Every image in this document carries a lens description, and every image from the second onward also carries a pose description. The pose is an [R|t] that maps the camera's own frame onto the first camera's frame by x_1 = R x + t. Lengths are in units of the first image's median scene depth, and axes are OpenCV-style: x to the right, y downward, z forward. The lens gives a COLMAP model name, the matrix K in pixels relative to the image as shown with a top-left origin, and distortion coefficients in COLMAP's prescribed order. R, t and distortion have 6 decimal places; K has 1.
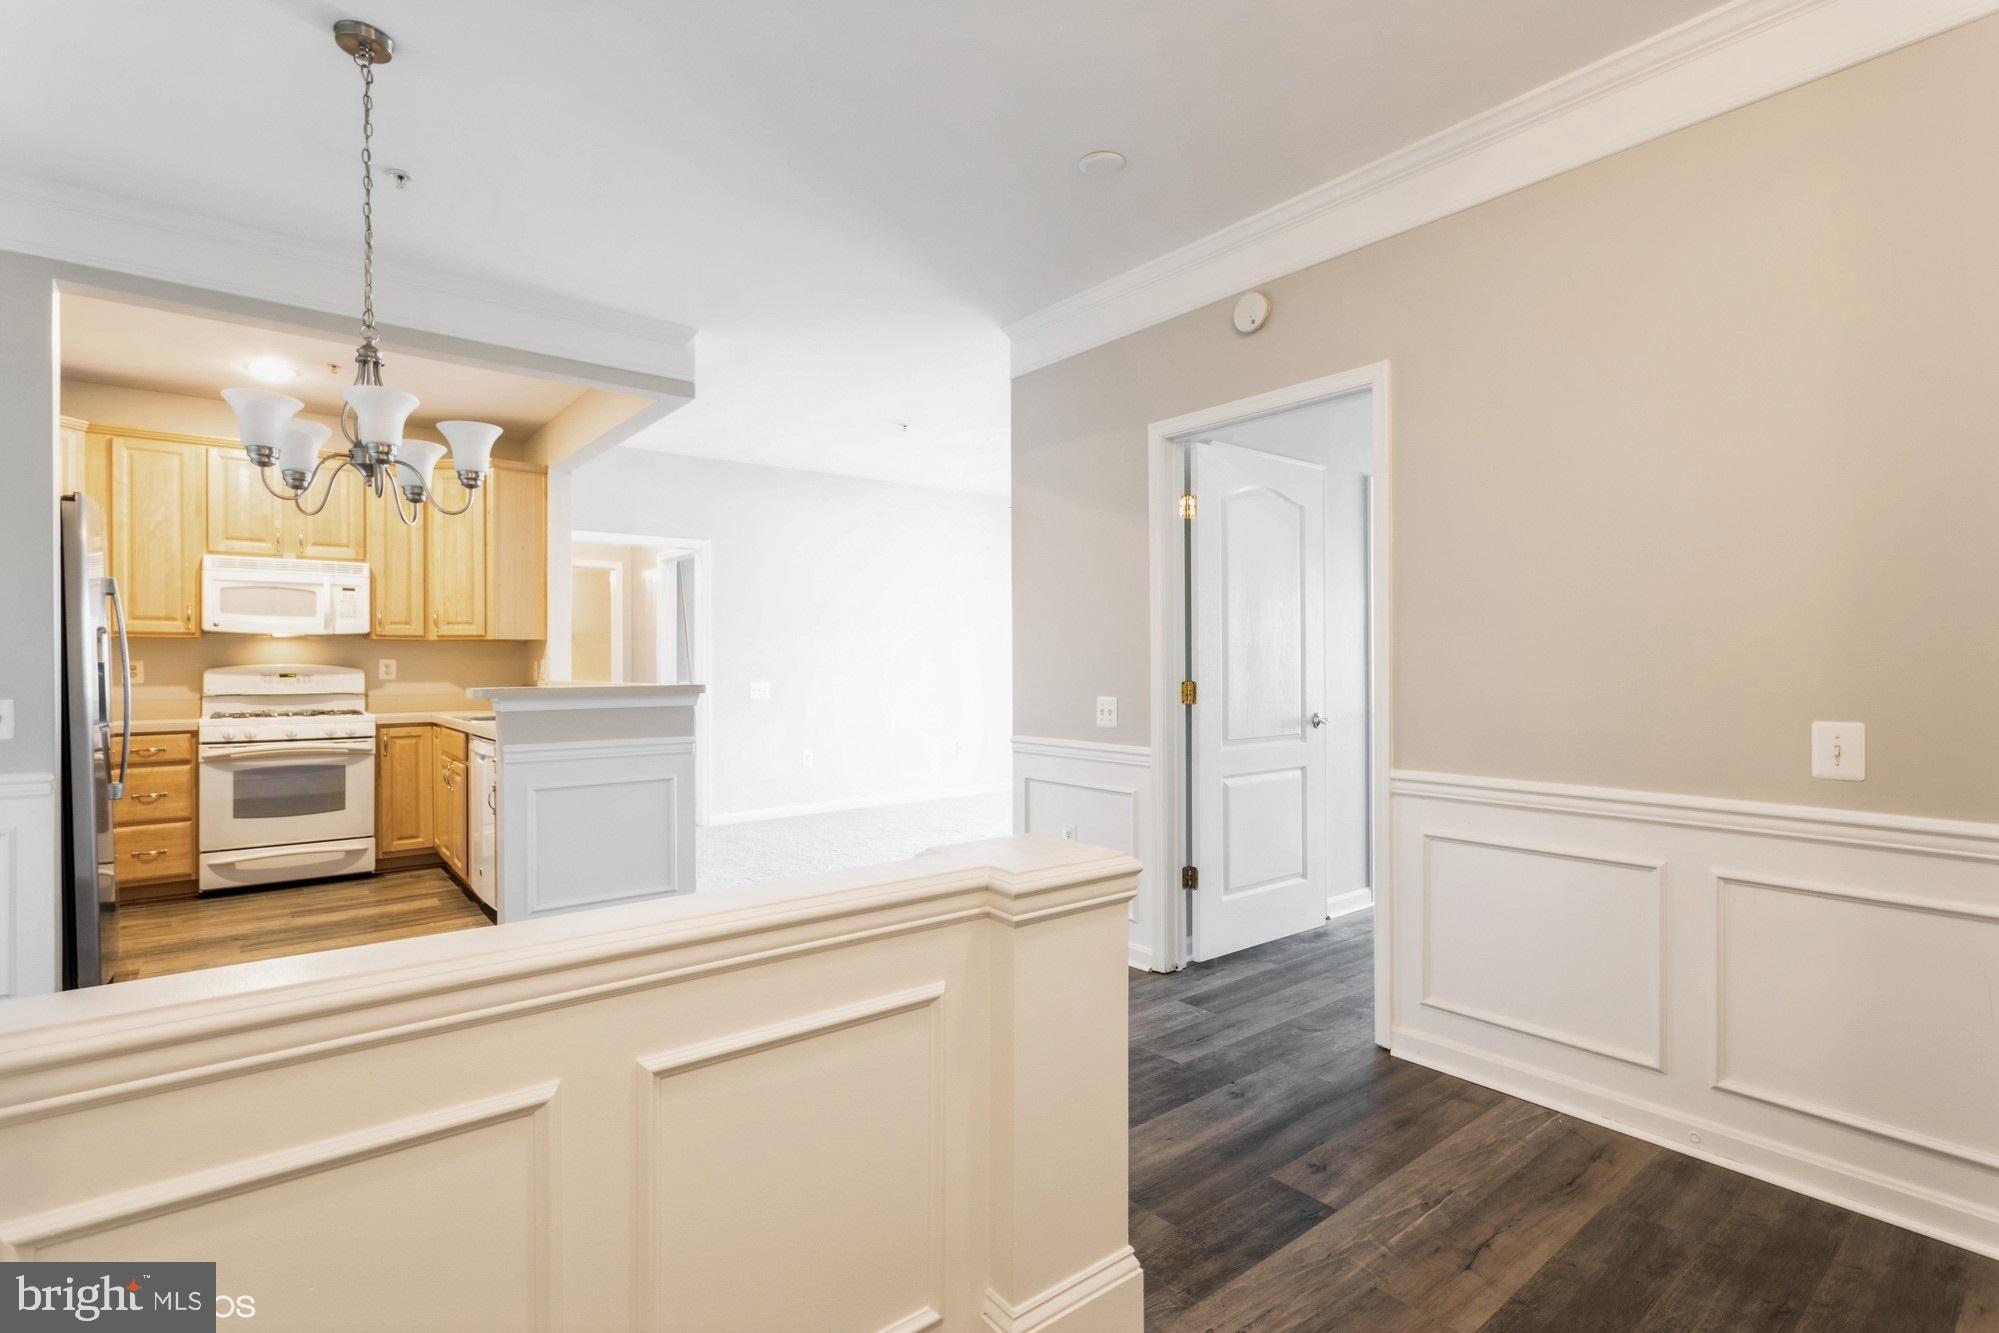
lens RADIAL K [[941.3, 0, 1004.7], [0, 941.3, 661.5], [0, 0, 1]] dist [-0.002029, 0.001847]
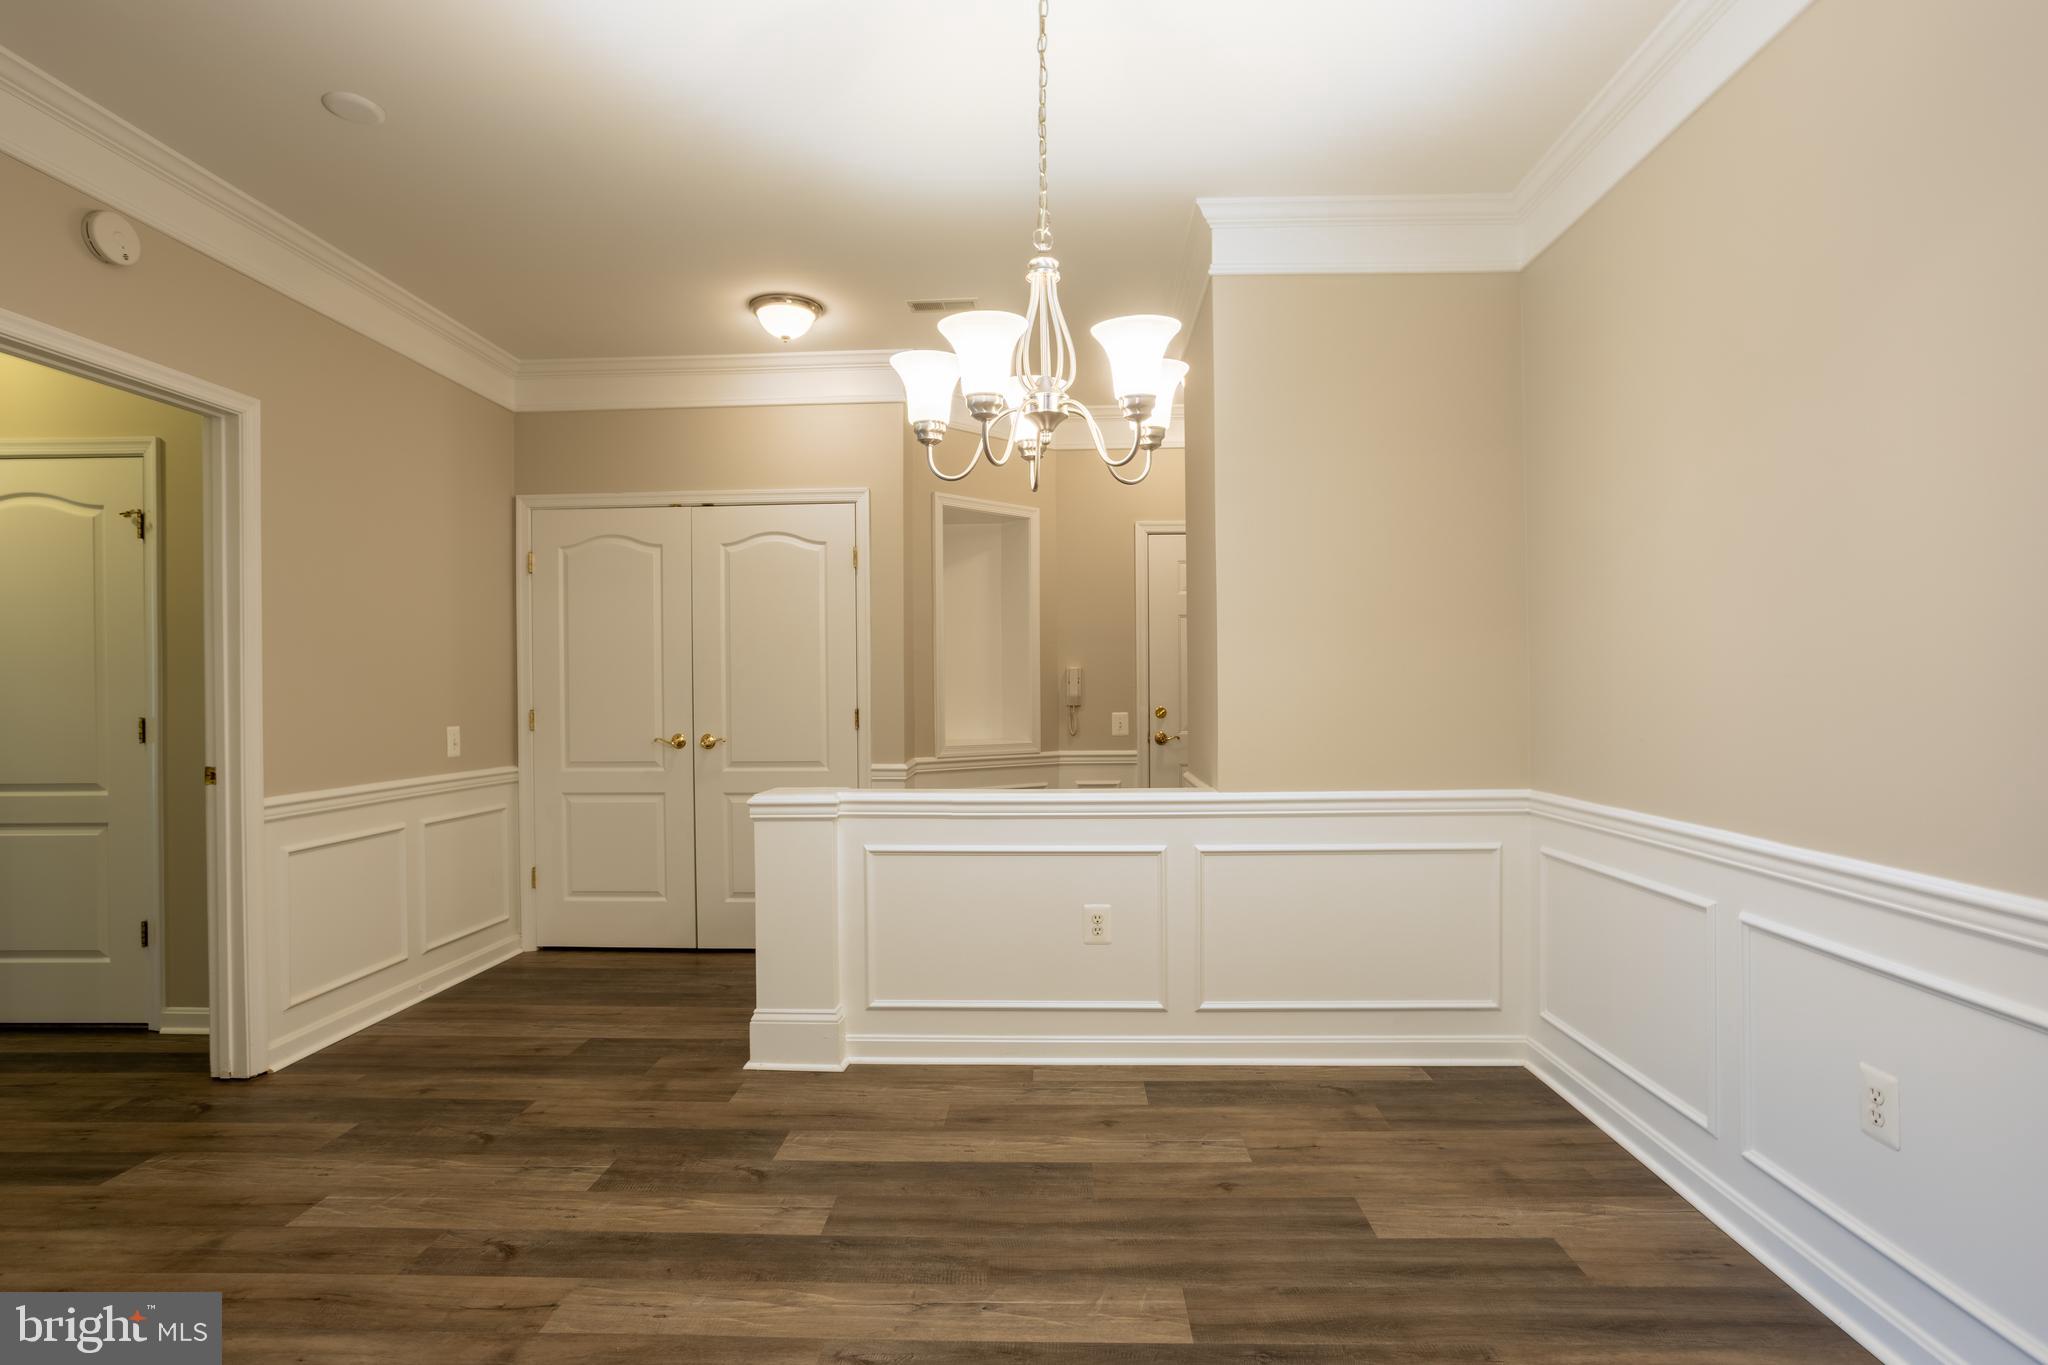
lens RADIAL K [[1025.2, 0, 1039.2], [0, 1025.2, 692.2], [0, 0, 1]] dist [-0.049762, 0.024081]
pose [[-0.759895, 0.007857, 0.649999, -0.533669], [0.008890, 0.999959, -0.001694, 0.004155], [-0.649985, 0.004491, -0.759934, 0.721689]]
